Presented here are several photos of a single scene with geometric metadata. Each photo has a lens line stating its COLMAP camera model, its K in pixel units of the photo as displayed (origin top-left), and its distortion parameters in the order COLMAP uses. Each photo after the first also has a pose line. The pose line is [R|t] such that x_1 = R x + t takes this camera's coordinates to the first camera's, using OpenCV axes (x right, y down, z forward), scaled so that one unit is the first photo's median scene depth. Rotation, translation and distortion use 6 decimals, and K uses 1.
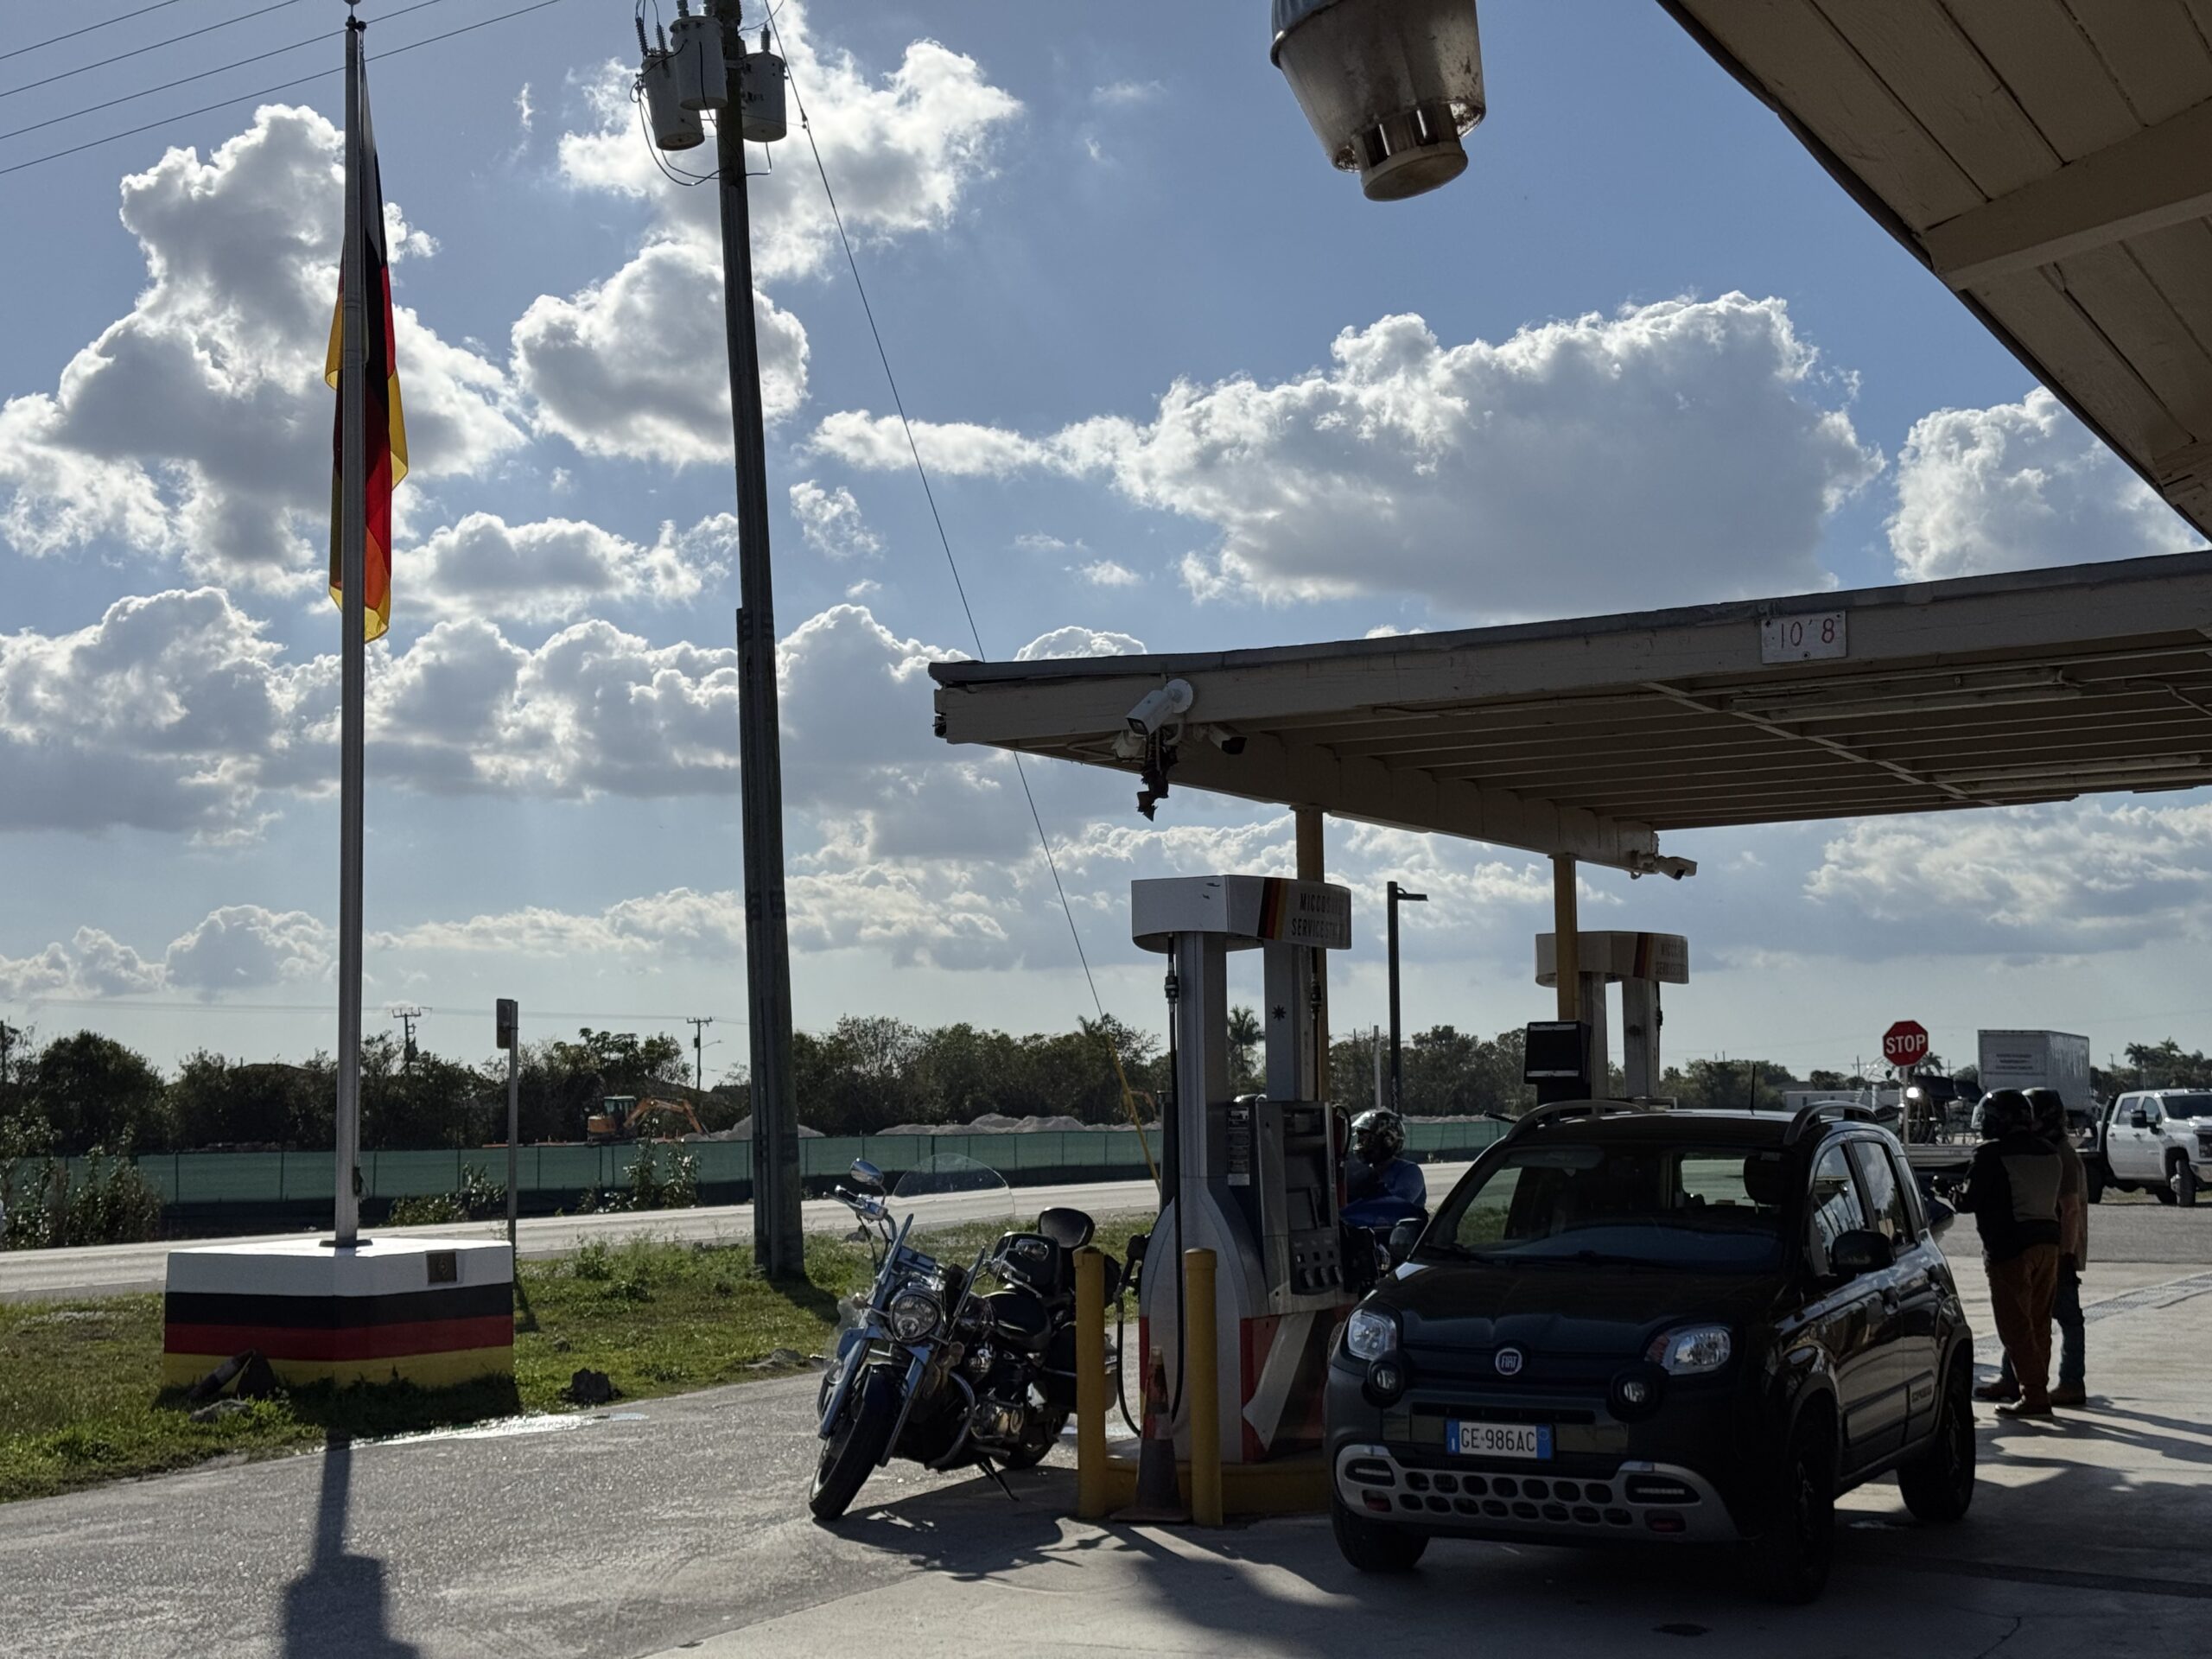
lens RADIAL K [[3078.5, 0, 1107.0], [0, 3078.5, 872.5], [0, 0, 1]] dist [0.168193, -0.139938]
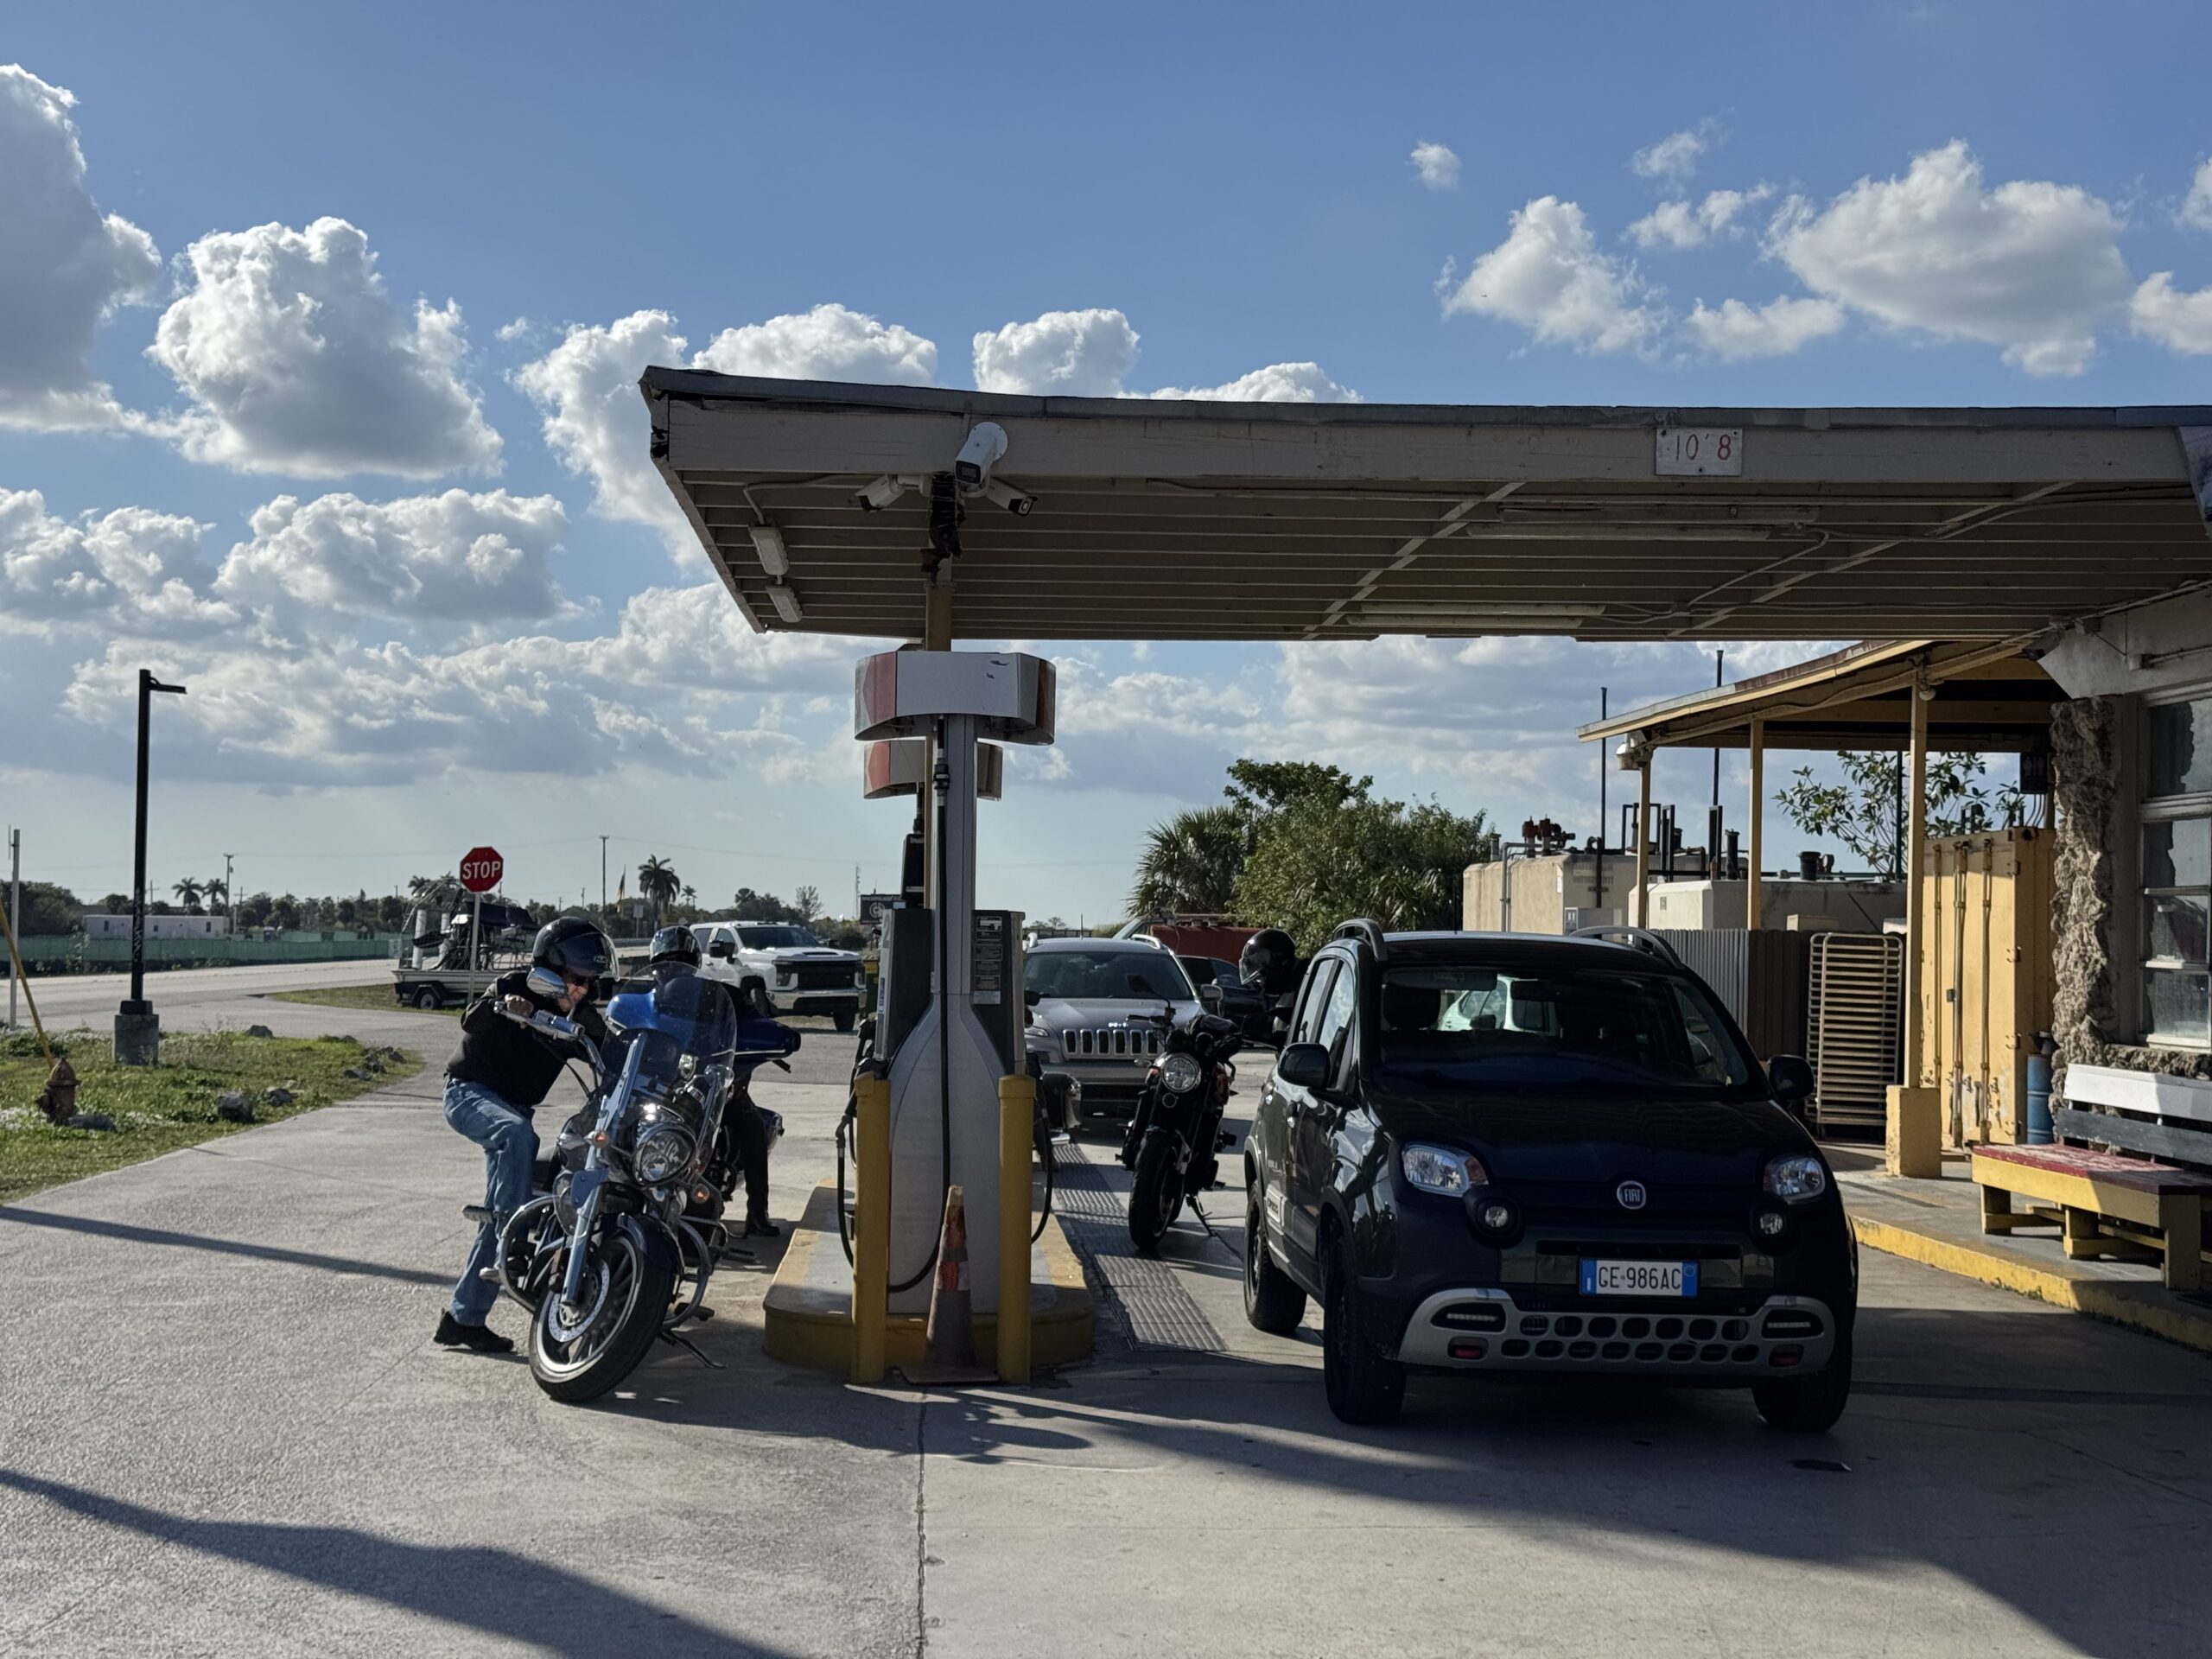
lens RADIAL K [[3078.5, 0, 1107.0], [0, 3078.5, 872.5], [0, 0, 1]] dist [0.168193, -0.139938]
pose [[0.851122, 0.036110, 0.523725, -0.441217], [-0.064771, 0.997232, 0.036505, 0.032696], [-0.520957, -0.064993, 0.851105, 0.259631]]
